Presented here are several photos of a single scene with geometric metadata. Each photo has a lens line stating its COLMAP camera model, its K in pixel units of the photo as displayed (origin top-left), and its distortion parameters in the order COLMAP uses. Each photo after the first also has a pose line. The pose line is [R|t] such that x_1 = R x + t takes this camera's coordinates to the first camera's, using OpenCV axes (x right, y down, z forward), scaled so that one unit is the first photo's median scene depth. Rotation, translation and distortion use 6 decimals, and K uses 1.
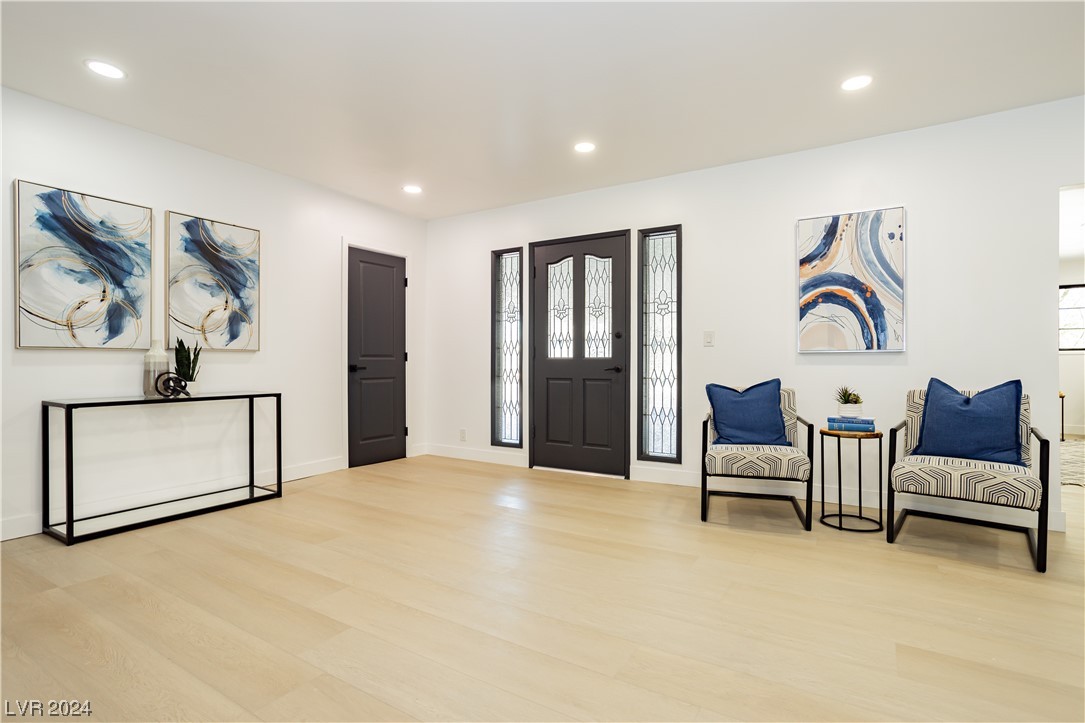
lens RADIAL K [[524.2, 0, 538.1], [0, 524.2, 368.0], [0, 0, 1]] dist [-0.015247, 0.008468]
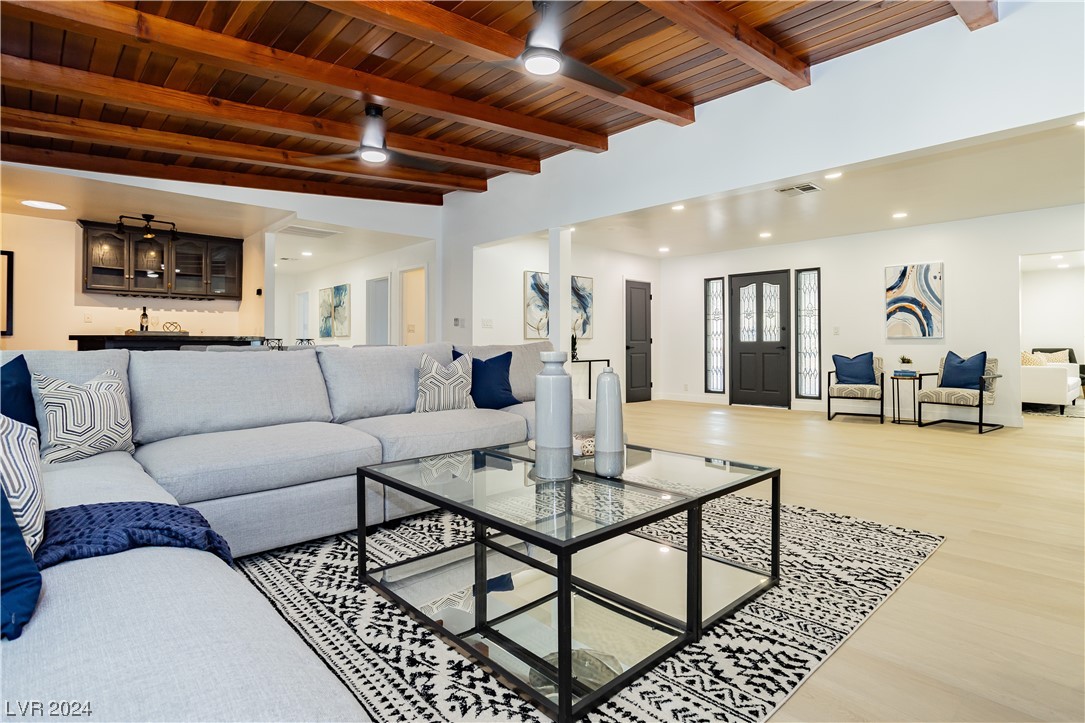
lens RADIAL K [[543.5, 0, 548.4], [0, 543.5, 344.0], [0, 0, 1]] dist [-0.028207, 0.001811]
pose [[0.967004, -0.002390, -0.254751, -0.181111], [-0.000802, 0.999922, -0.012424, 0.016471], [0.254761, 0.012218, 0.966927, -1.165739]]
